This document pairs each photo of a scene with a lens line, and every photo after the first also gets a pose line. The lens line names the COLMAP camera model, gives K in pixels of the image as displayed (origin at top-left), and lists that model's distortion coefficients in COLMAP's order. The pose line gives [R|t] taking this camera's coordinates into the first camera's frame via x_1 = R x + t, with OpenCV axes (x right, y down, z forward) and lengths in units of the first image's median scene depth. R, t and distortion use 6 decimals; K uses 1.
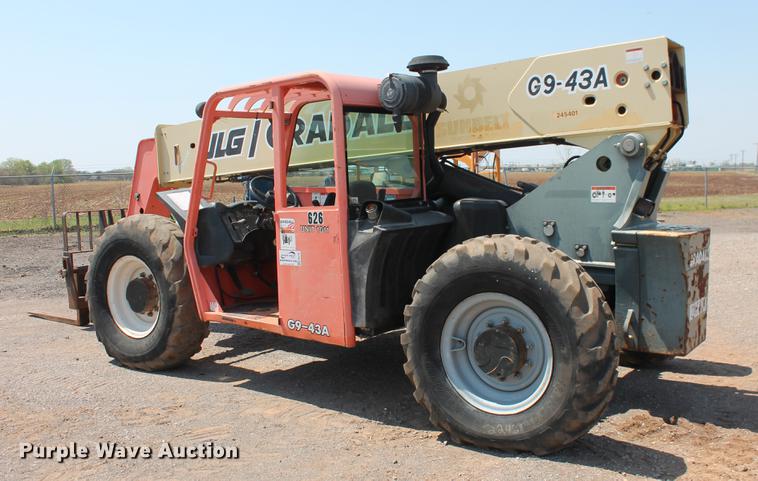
lens RADIAL K [[724.3, 0, 379.0], [0, 724.3, 240.5], [0, 0, 1]] dist [-0.125850, 0.003744]
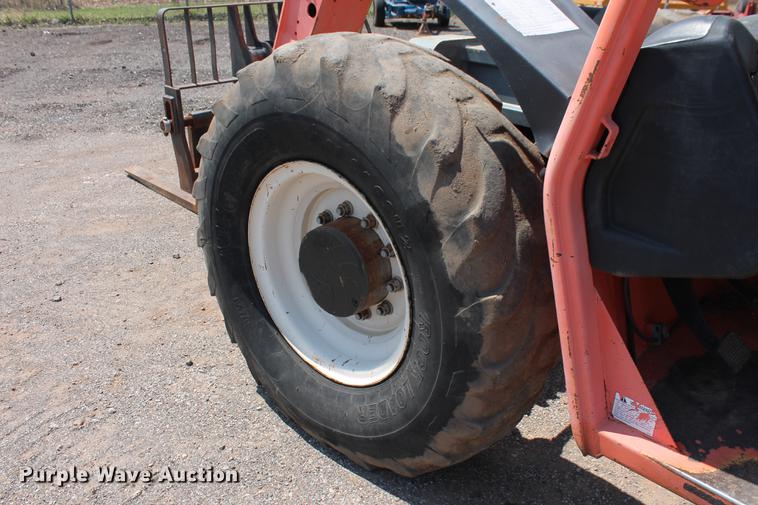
lens RADIAL K [[635.4, 0, 379.0], [0, 635.4, 252.5], [0, 0, 1]] dist [-0.136769, 0.001418]
pose [[0.986299, 0.087855, -0.139628, -0.275390], [-0.035347, 0.939282, 0.341320, -0.041498], [0.161137, -0.331708, 0.929518, 0.719802]]
